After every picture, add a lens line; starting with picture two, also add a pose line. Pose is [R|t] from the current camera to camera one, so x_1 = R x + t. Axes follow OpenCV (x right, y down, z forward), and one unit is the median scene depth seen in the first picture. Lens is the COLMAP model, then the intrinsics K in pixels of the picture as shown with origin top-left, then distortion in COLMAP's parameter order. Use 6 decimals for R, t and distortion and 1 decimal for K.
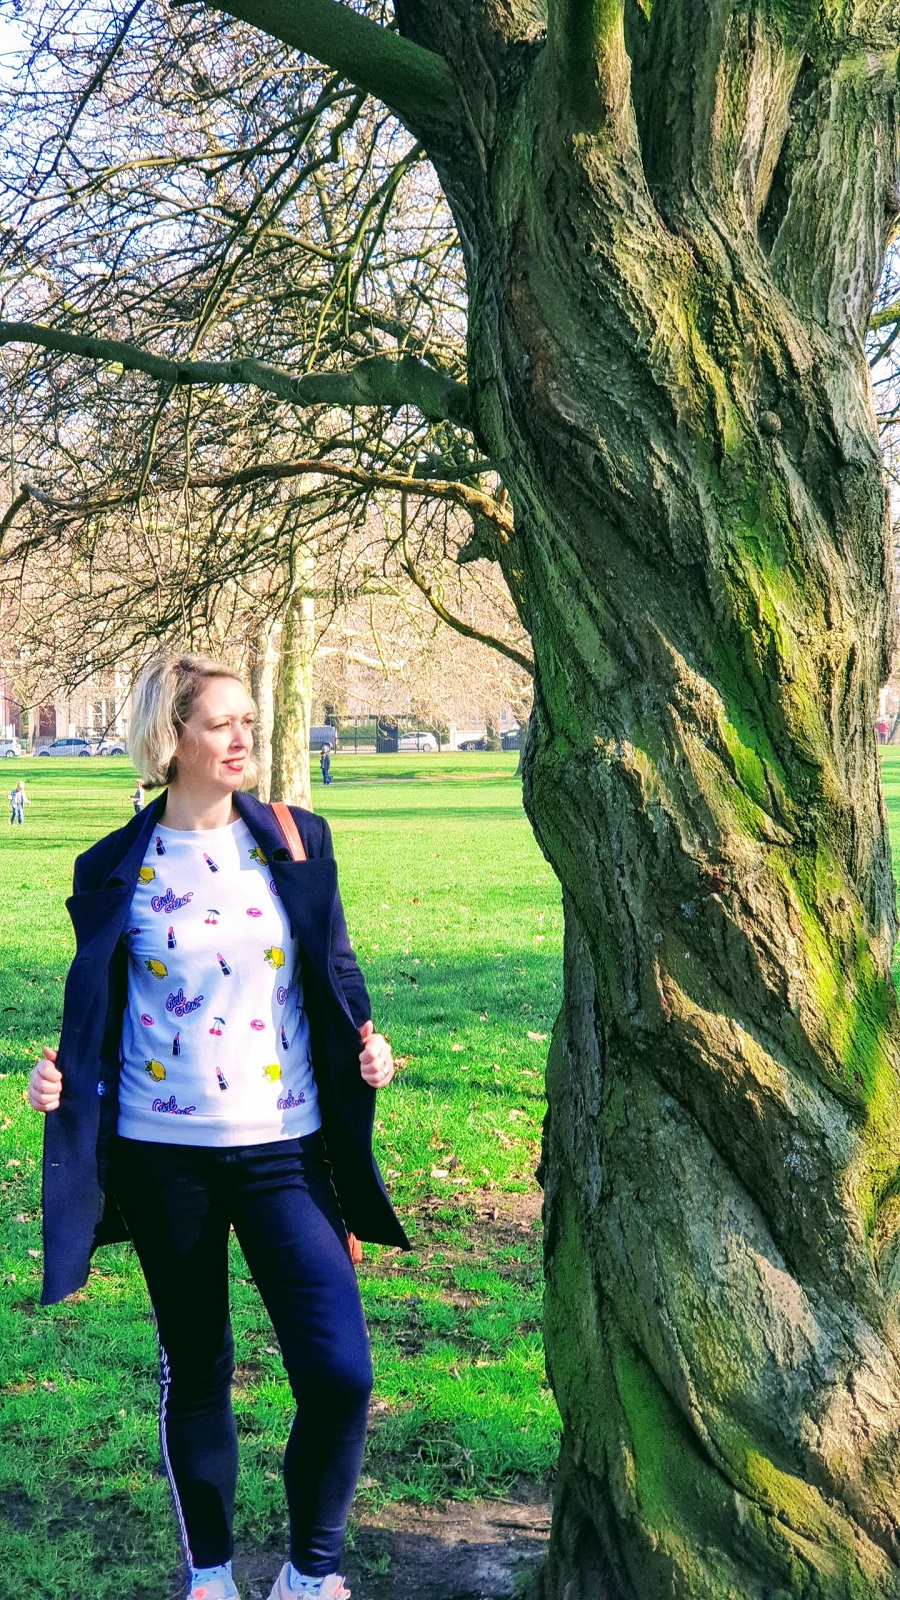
lens RADIAL K [[2652.2, 0, 516.7], [0, 2652.2, 626.4], [0, 0, 1]] dist [0.109458, -0.179518]
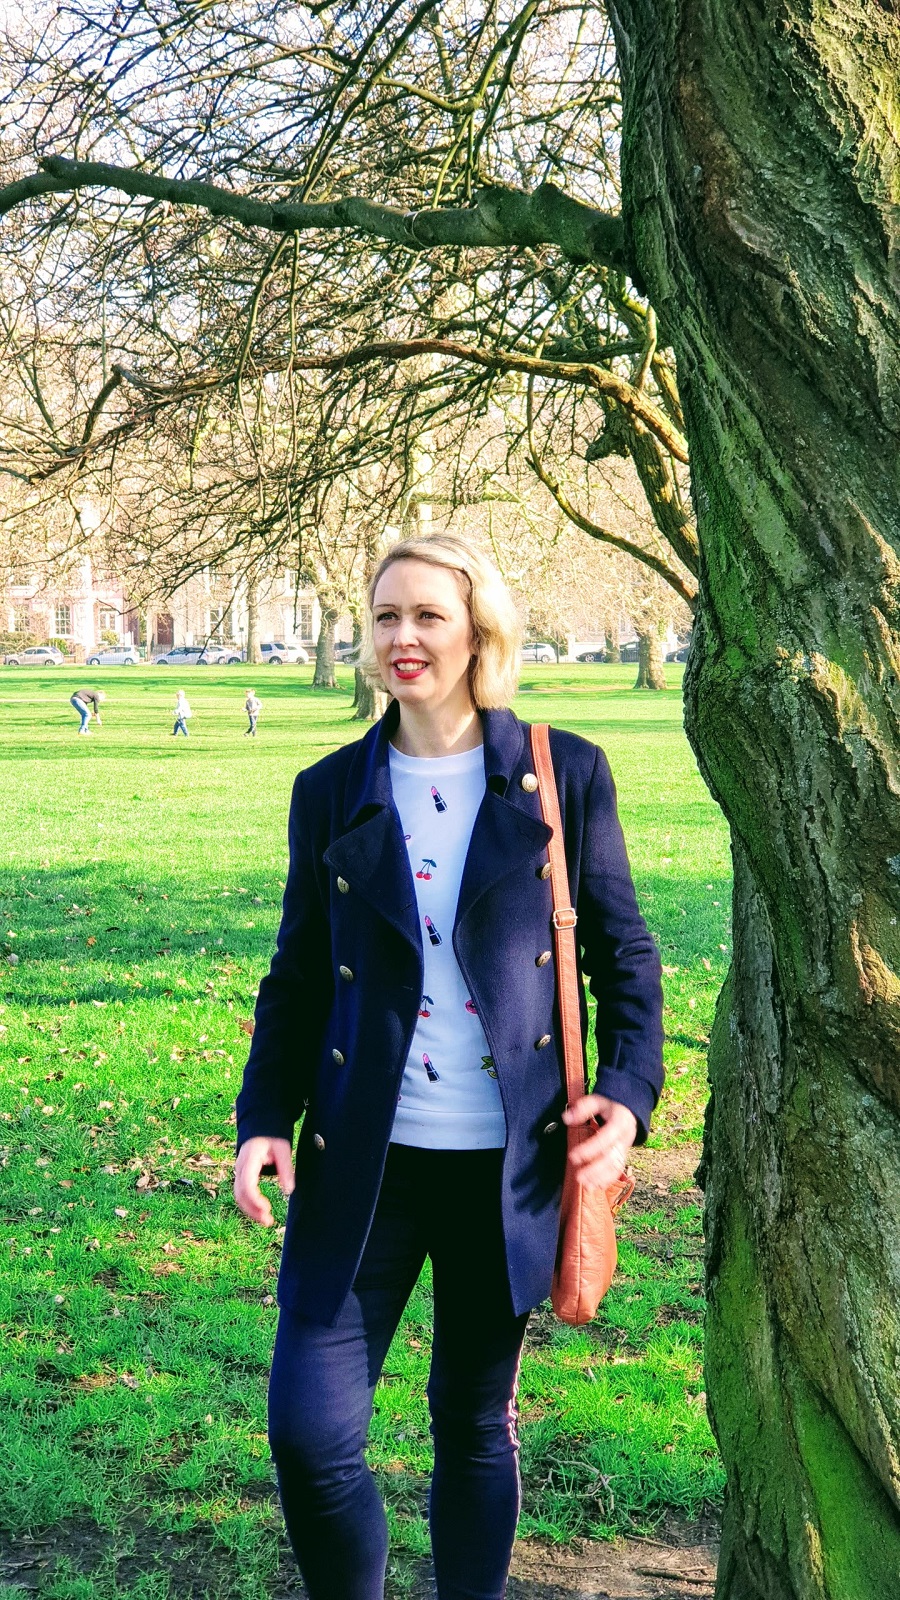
lens RADIAL K [[2461.8, 0, 450.0], [0, 2461.8, 800.0], [0, 0, 1]] dist [0.064422, -0.137285]
pose [[0.997606, 0.012117, -0.068088, -0.015974], [-0.005068, 0.994693, 0.102764, 0.009871], [0.068972, -0.102173, 0.992373, 0.216415]]
